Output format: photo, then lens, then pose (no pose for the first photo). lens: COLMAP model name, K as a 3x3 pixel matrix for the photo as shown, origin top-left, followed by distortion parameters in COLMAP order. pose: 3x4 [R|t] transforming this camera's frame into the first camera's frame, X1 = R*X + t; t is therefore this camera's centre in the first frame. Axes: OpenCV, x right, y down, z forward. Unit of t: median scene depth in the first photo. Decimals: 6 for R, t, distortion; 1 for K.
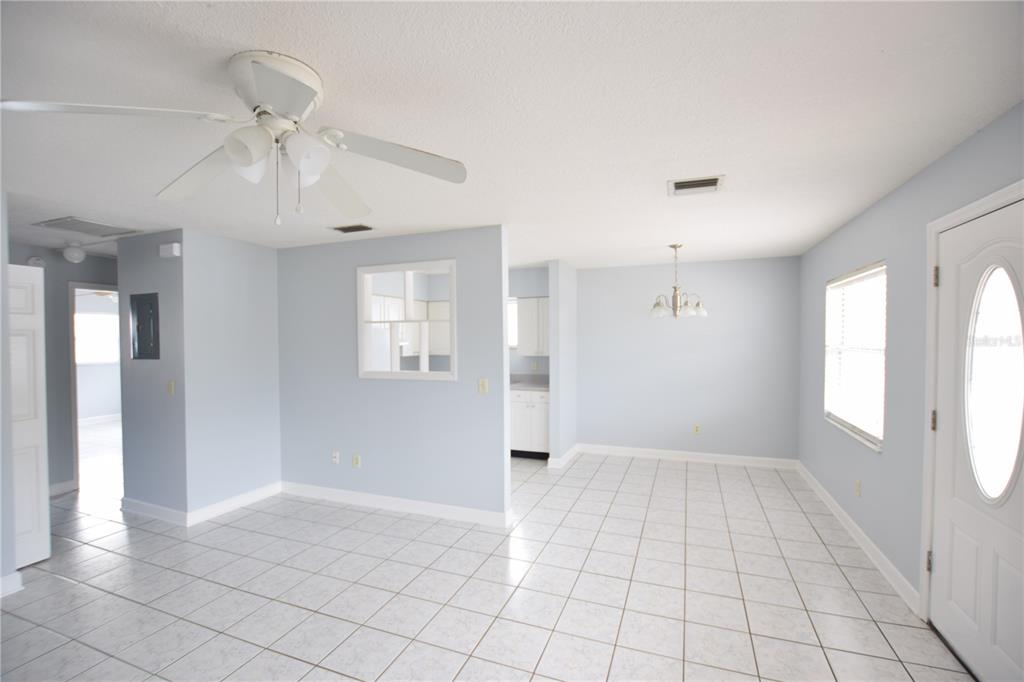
lens RADIAL K [[449.1, 0, 516.3], [0, 449.1, 345.2], [0, 0, 1]] dist [-0.024005, -0.000285]
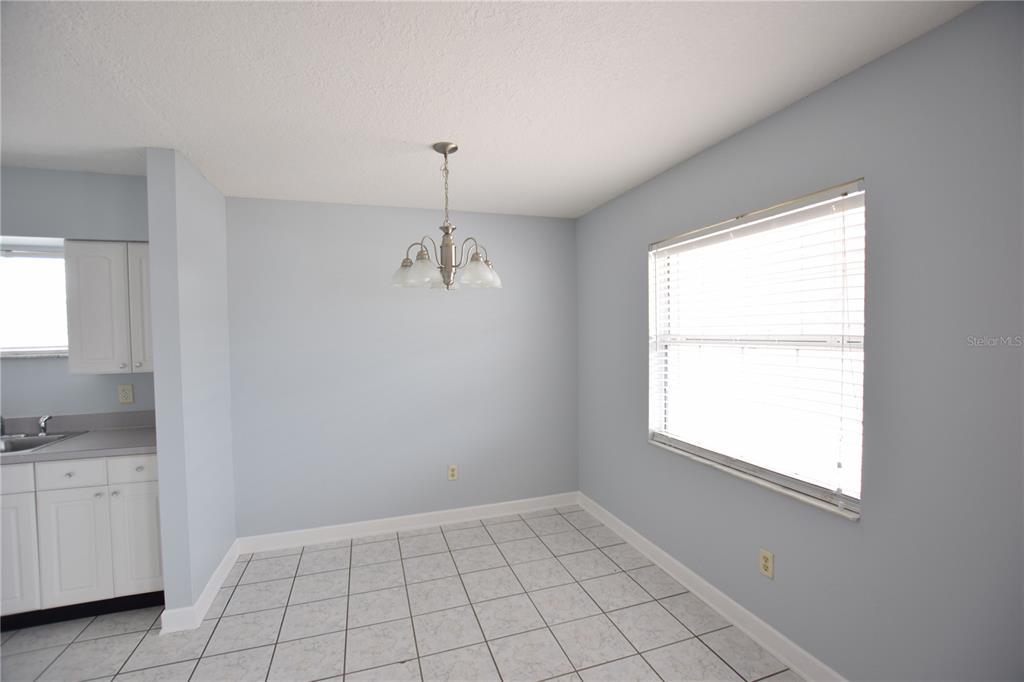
lens RADIAL K [[449.1, 0, 520.6], [0, 449.1, 346.3], [0, 0, 1]] dist [-0.024005, -0.000285]
pose [[0.765013, -0.024753, 0.643539, 0.086172], [0.022576, 0.999678, 0.011613, 0.001950], [-0.643619, 0.005644, 0.765325, 0.548728]]
